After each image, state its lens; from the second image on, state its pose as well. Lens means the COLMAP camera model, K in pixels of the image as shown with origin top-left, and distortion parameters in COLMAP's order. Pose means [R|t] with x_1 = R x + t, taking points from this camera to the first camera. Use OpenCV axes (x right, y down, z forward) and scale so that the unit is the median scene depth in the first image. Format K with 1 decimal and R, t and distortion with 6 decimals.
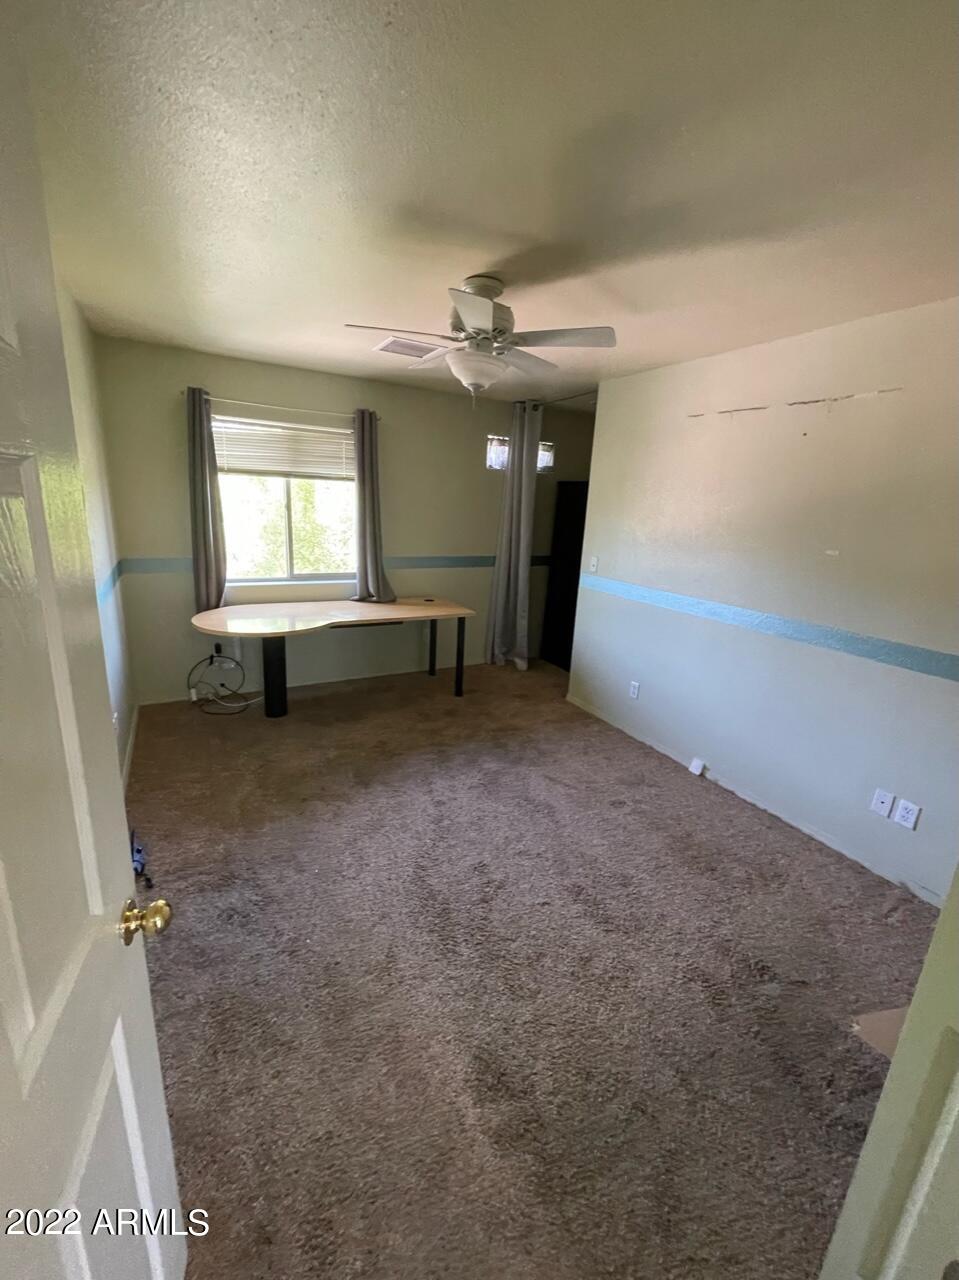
lens RADIAL K [[519.0, 0, 481.4], [0, 519.0, 635.3], [0, 0, 1]] dist [-0.001230, 0.000103]
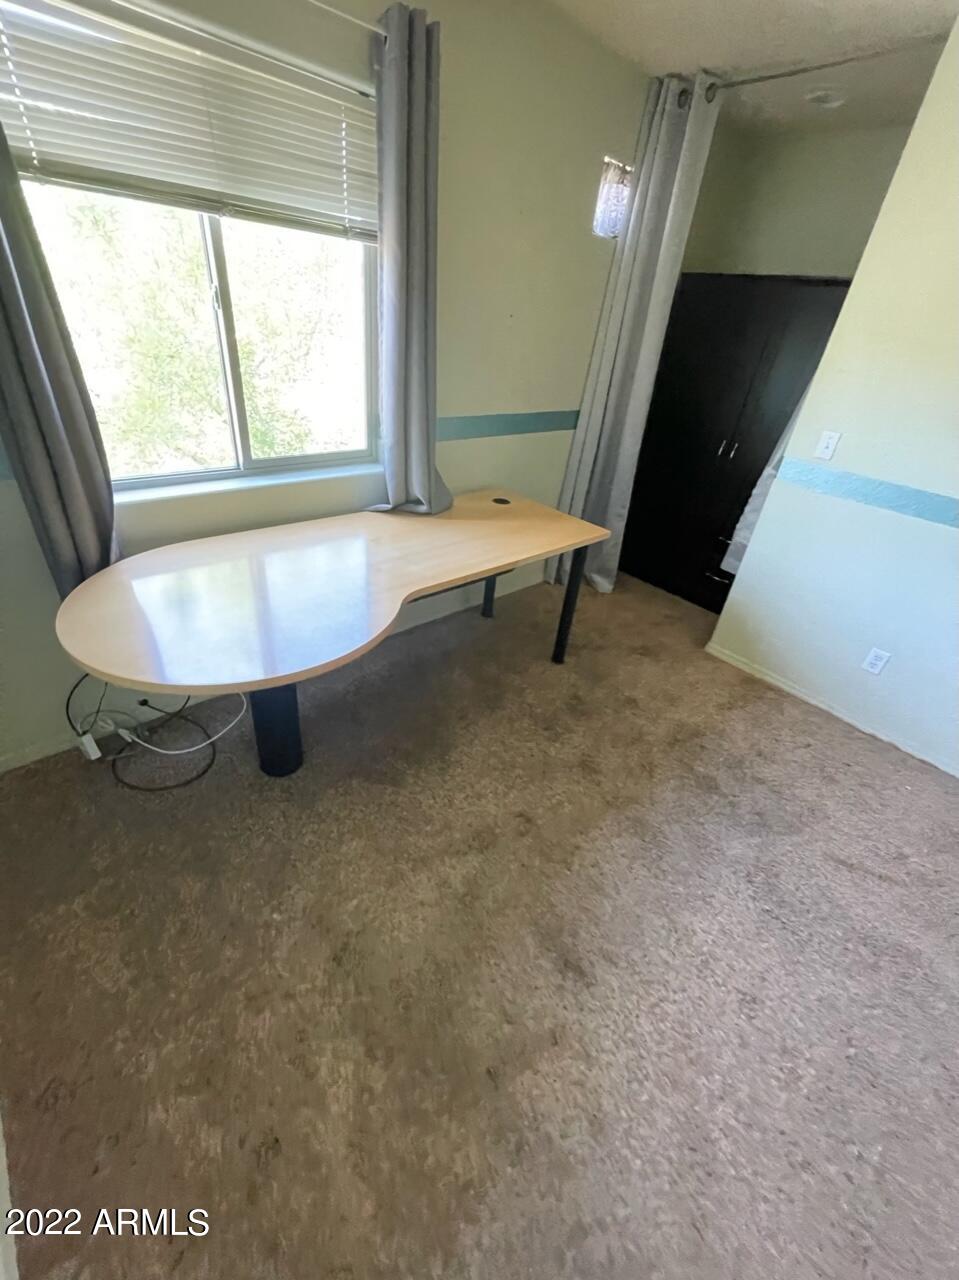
lens RADIAL K [[519.0, 0, 481.4], [0, 519.0, 635.3], [0, 0, 1]] dist [-0.001230, 0.000103]
pose [[0.974833, -0.078434, 0.208684, -0.283636], [0.009703, 0.950108, 0.311771, -0.117936], [-0.222726, -0.301899, 0.926957, 0.491345]]
